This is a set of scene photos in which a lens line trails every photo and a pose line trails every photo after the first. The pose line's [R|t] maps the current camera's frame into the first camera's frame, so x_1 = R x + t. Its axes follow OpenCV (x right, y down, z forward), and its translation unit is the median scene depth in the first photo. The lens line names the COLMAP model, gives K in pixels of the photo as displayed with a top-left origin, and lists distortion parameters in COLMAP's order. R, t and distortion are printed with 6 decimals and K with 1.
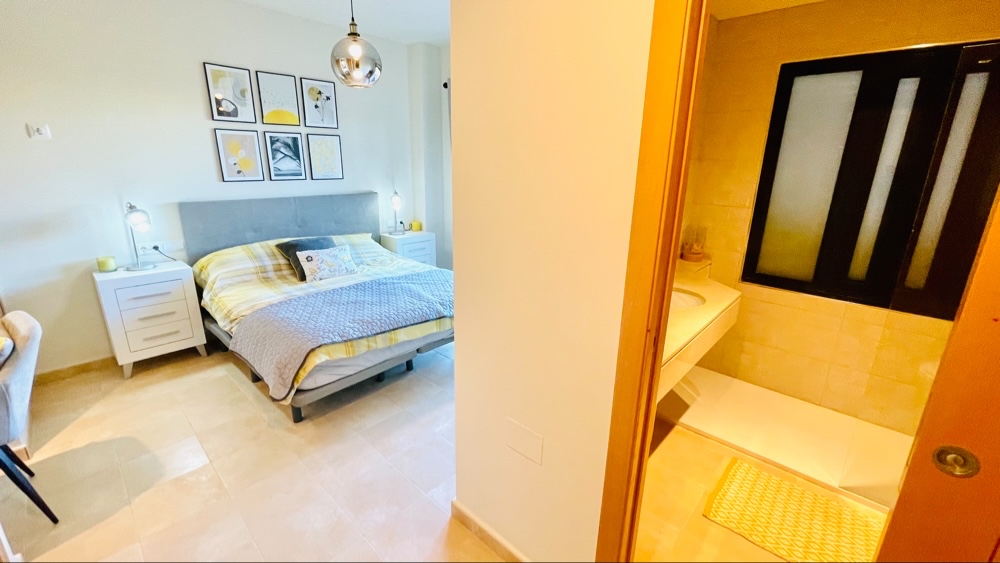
lens RADIAL K [[409.2, 0, 499.8], [0, 409.2, 273.8], [0, 0, 1]] dist [-0.001449, 0.001175]
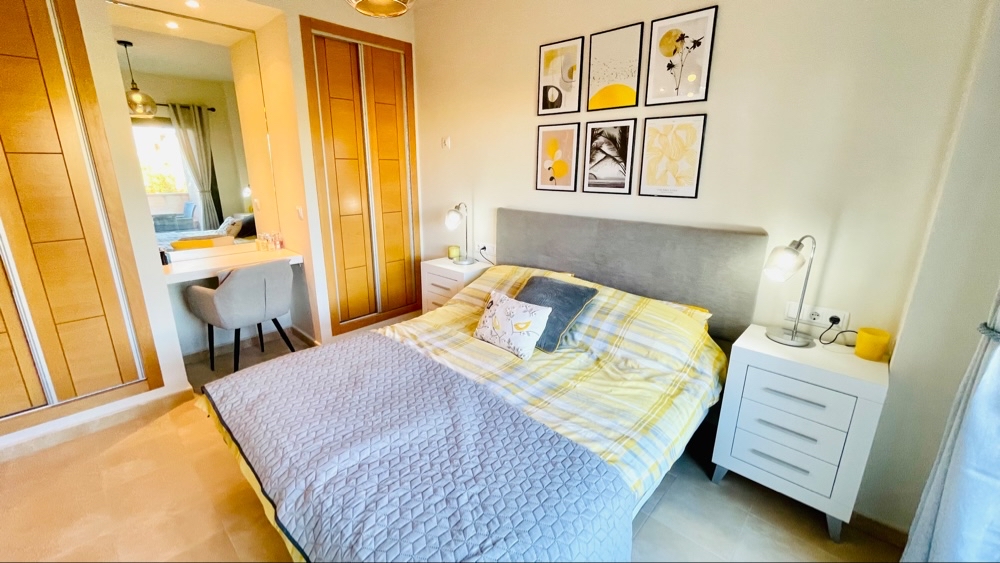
lens RADIAL K [[409.2, 0, 499.8], [0, 409.2, 273.8], [0, 0, 1]] dist [-0.001449, 0.001175]
pose [[0.003356, 0.241620, -0.970365, 0.179071], [-0.273730, 0.933530, 0.231502, -0.242327], [0.961801, 0.264841, 0.069272, 0.934683]]
